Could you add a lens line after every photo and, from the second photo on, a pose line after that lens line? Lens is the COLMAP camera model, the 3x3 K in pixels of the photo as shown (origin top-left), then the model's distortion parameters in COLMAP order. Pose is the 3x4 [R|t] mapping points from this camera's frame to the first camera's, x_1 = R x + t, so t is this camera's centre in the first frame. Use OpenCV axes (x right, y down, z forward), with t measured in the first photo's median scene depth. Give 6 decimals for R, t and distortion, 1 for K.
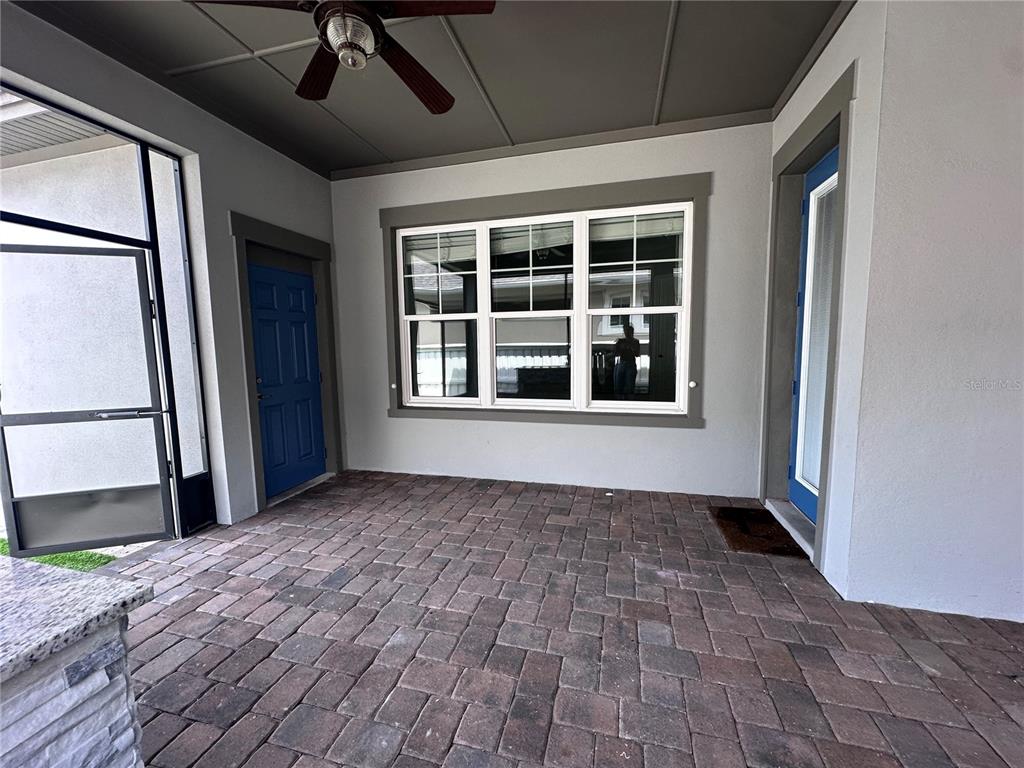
lens RADIAL K [[409.7, 0, 512.0], [0, 409.7, 384.0], [0, 0, 1]] dist [-0.001798, 0.000402]
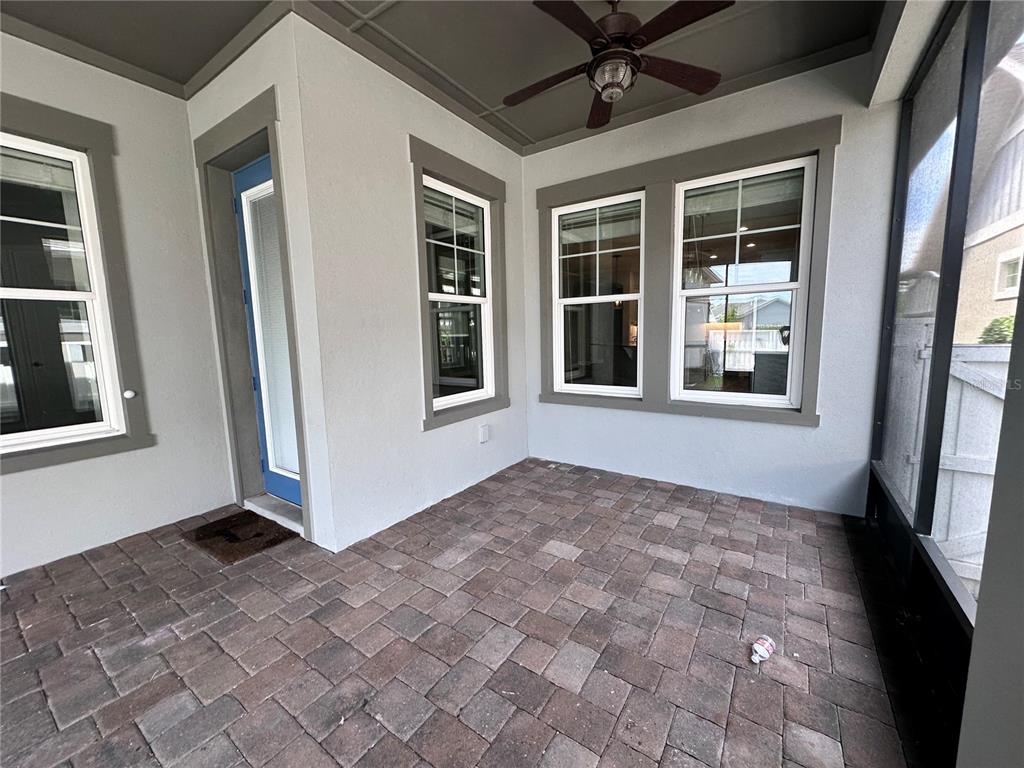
lens RADIAL K [[409.7, 0, 512.0], [0, 409.7, 384.0], [0, 0, 1]] dist [-0.001798, 0.000402]
pose [[0.329963, -0.109037, 0.937675, -0.064607], [0.111413, 0.990863, 0.076016, 0.004323], [-0.937396, 0.079386, 0.339097, 0.056767]]
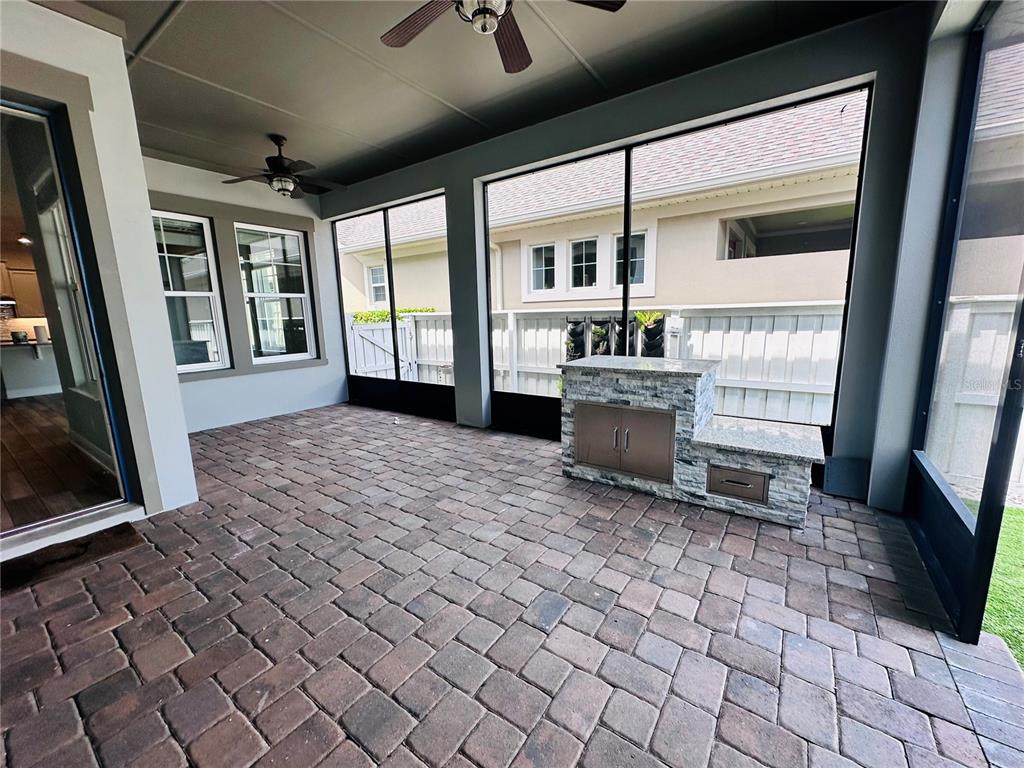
lens RADIAL K [[409.7, 0, 512.0], [0, 409.7, 384.0], [0, 0, 1]] dist [-0.001798, 0.000402]
pose [[-0.938567, -0.019169, 0.344564, -0.538759], [0.075785, 0.962633, 0.259988, -0.118277], [-0.336672, 0.270128, -0.902043, 1.404173]]
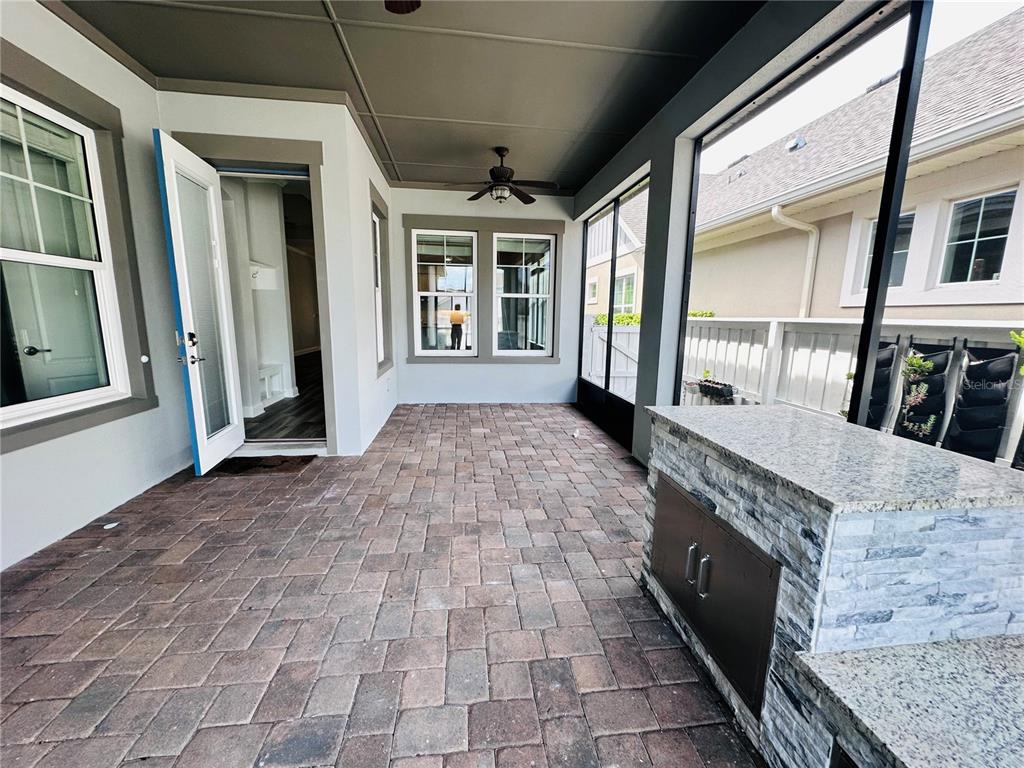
lens RADIAL K [[409.7, 0, 512.0], [0, 409.7, 384.0], [0, 0, 1]] dist [-0.001798, 0.000402]
pose [[-0.375637, -0.142643, 0.915723, -0.831933], [0.086005, 0.978455, 0.187695, -0.055204], [-0.922767, 0.149262, -0.355276, 0.762662]]
